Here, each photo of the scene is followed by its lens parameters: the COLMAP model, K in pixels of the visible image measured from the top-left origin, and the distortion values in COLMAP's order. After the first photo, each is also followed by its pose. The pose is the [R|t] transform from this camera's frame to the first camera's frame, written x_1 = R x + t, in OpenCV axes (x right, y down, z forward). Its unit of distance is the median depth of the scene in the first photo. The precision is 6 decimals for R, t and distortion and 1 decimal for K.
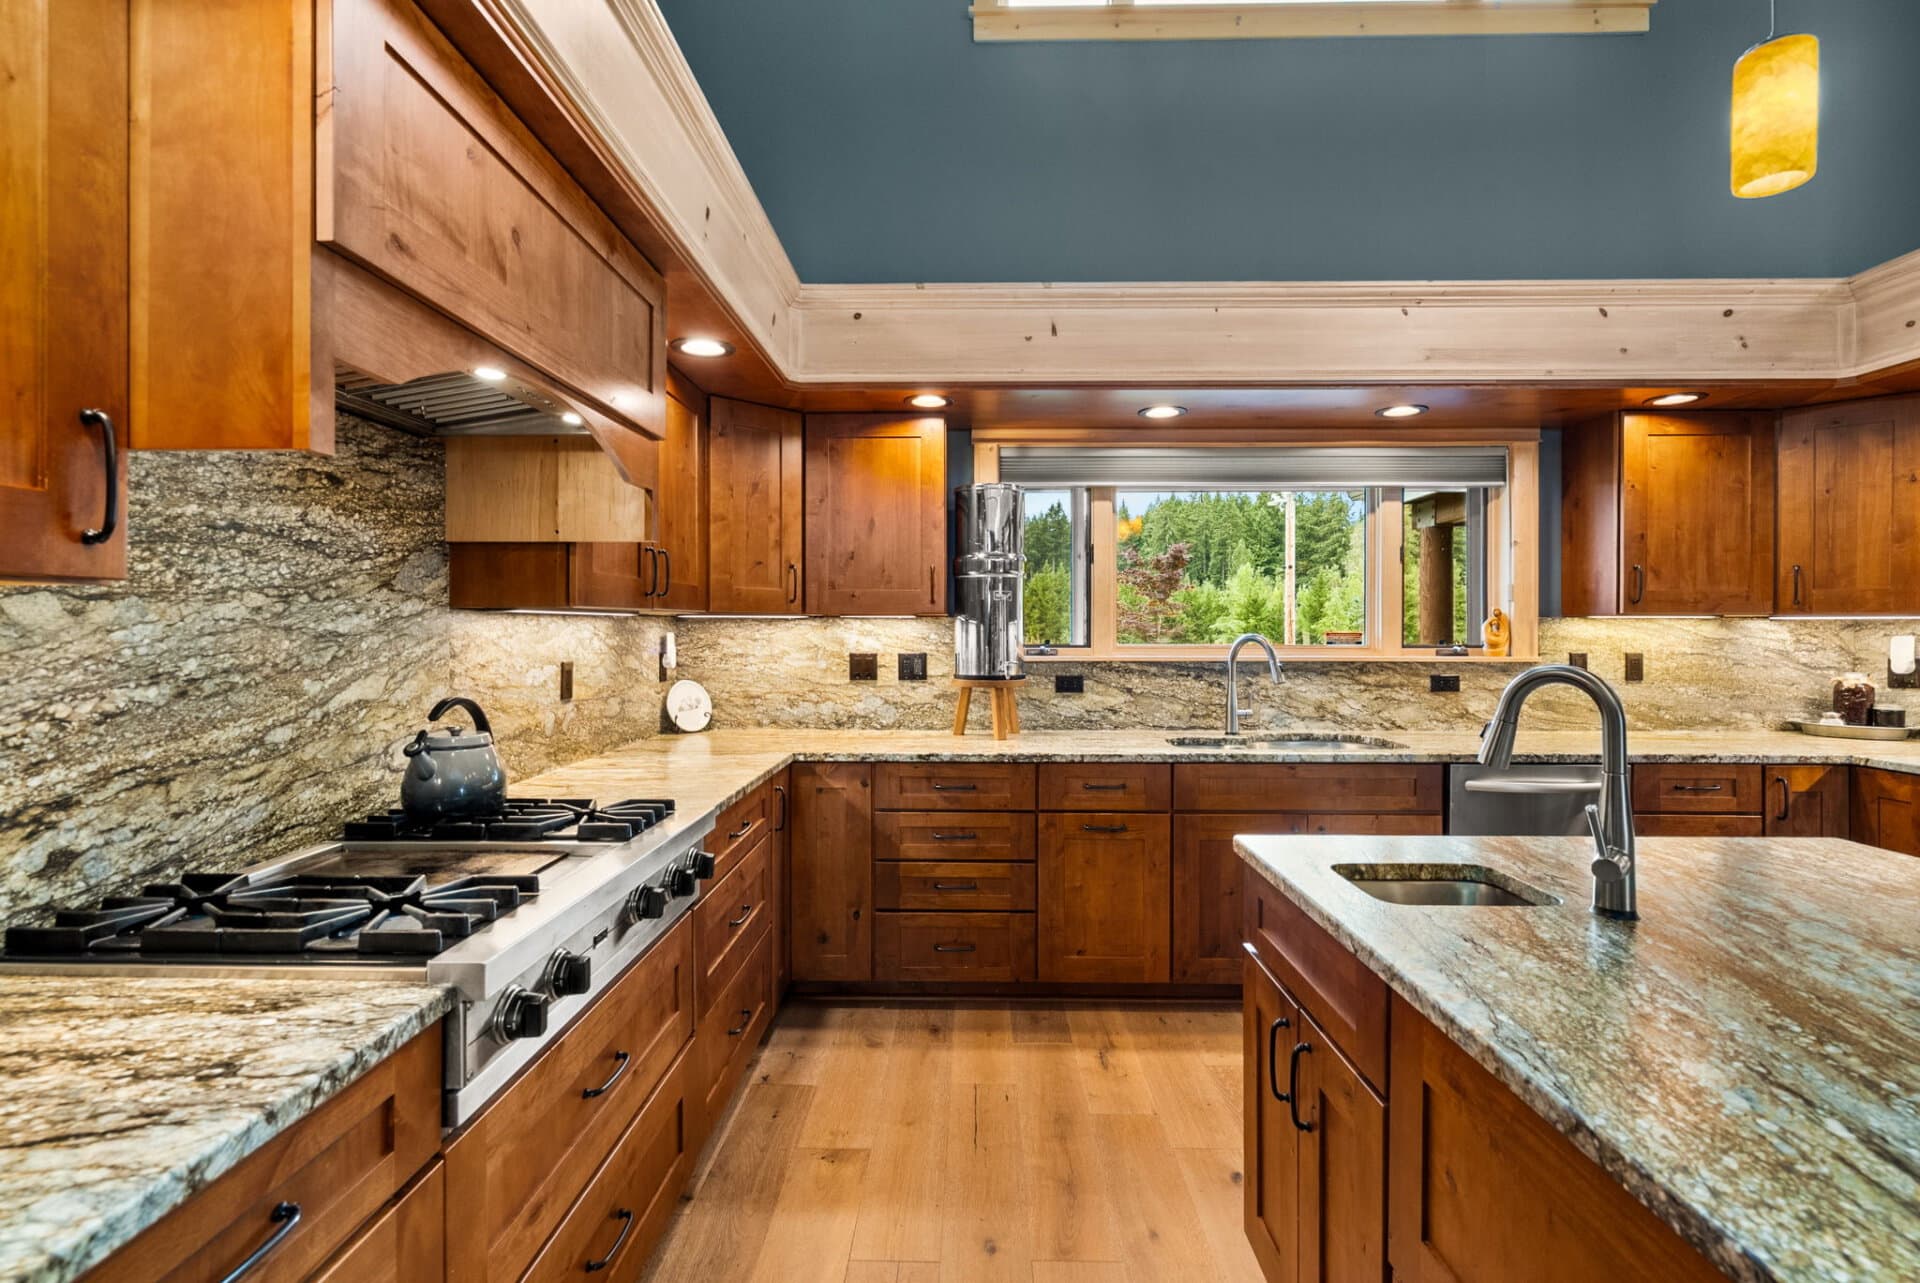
lens RADIAL K [[872.0, 0, 963.0], [0, 872.0, 632.0], [0, 0, 1]] dist [-0.000948, 0.001343]
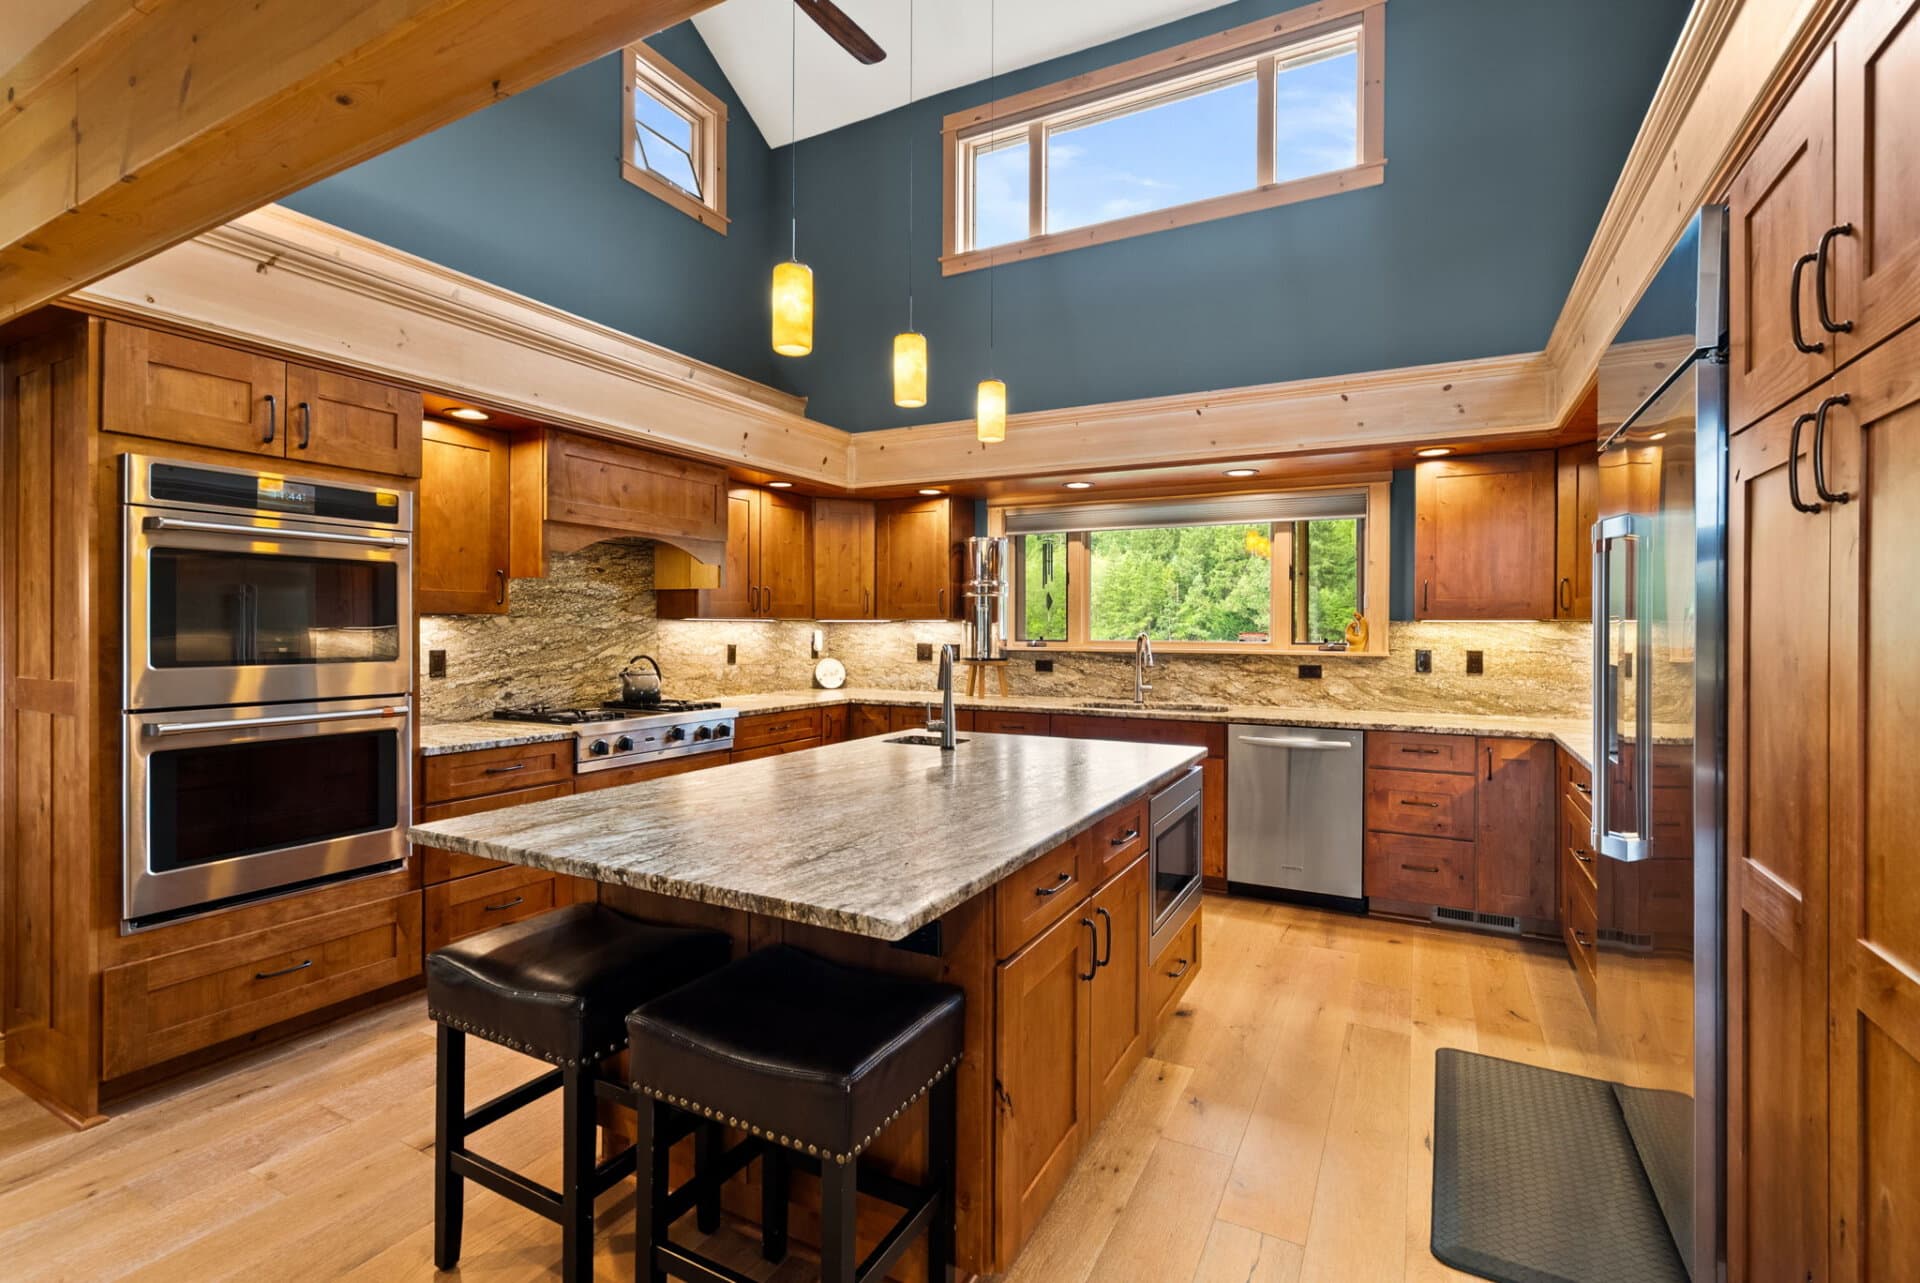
lens RADIAL K [[872.0, 0, 961.8], [0, 872.0, 635.7], [0, 0, 1]] dist [-0.000948, 0.001343]
pose [[0.893104, 0.007103, -0.449795, 0.715524], [-0.005731, 0.999974, 0.004411, 0.002334], [0.449814, -0.001362, 0.893121, -0.426565]]
